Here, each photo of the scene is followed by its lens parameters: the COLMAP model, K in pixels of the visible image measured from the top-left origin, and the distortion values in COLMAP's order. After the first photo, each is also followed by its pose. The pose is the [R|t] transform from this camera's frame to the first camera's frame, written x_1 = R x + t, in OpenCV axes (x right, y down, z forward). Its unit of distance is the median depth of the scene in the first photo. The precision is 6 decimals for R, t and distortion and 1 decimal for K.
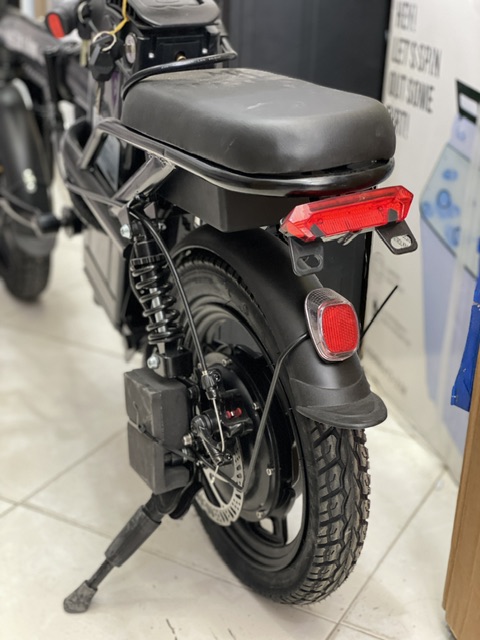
lens RADIAL K [[975.0, 0, 240.0], [0, 975.0, 320.0], [0, 0, 1]] dist [0.141688, -0.074109]
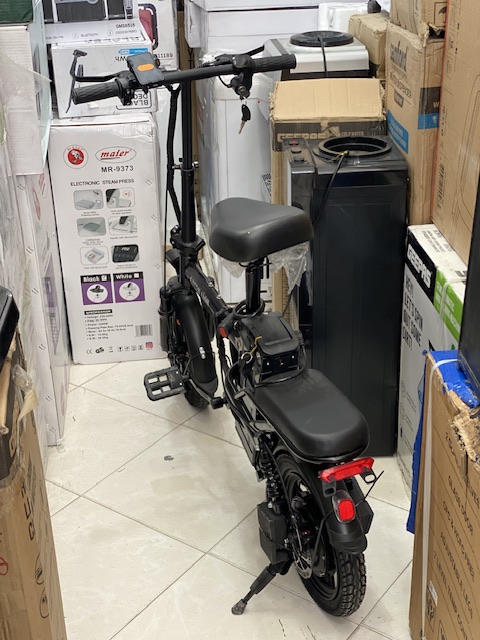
lens RADIAL K [[975.0, 0, 240.0], [0, 975.0, 320.0], [0, 0, 1]] dist [0.141688, -0.074109]
pose [[0.990680, -0.005236, -0.136111, 0.141868], [0.014400, 0.997687, 0.066429, -0.506962], [0.135449, -0.067770, 0.988464, -1.128074]]
